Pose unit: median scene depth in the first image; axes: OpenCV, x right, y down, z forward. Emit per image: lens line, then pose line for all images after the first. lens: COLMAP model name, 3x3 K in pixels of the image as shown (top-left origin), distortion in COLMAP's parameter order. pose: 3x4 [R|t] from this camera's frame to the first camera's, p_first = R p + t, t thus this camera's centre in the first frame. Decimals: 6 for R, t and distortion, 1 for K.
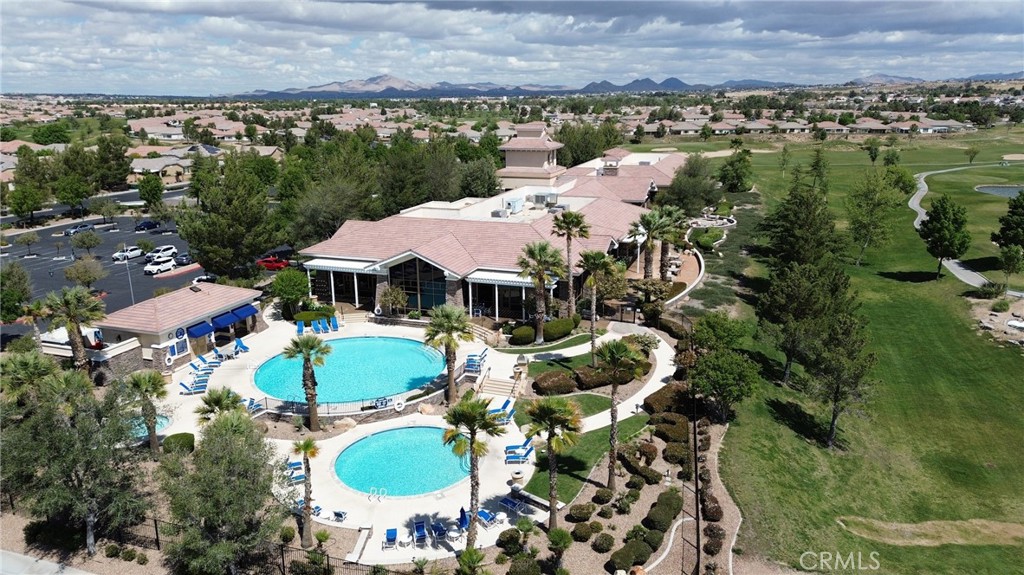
lens RADIAL K [[706.9, 0, 515.5], [0, 706.9, 289.1], [0, 0, 1]] dist [0.058584, -0.043509]
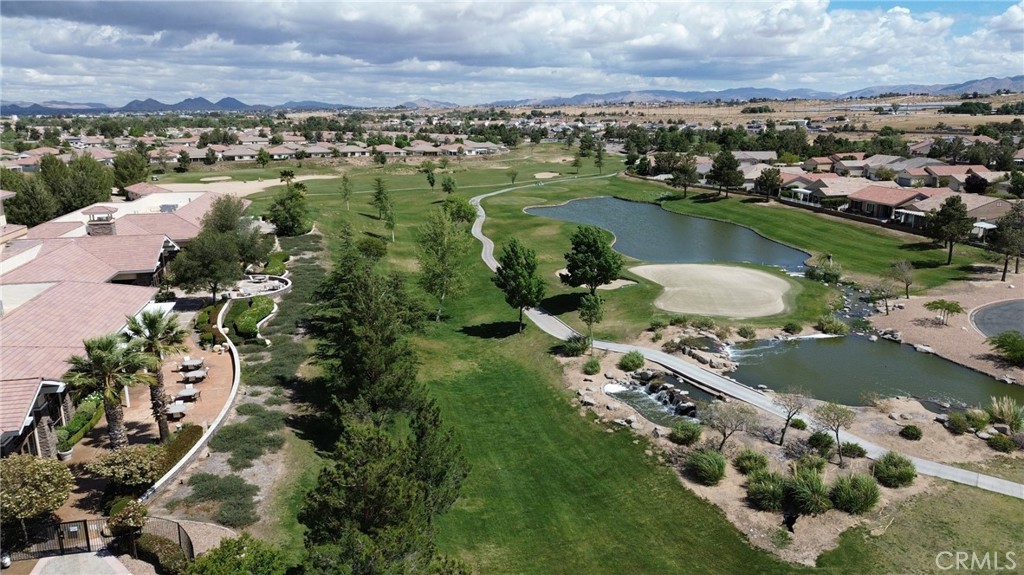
lens RADIAL K [[706.9, 0, 515.5], [0, 706.9, 289.1], [0, 0, 1]] dist [0.058584, -0.043509]
pose [[0.837608, -0.129909, 0.530600, 0.086449], [0.144402, 0.989416, 0.014290, -0.053711], [-0.526840, 0.064650, 0.847502, 0.177187]]
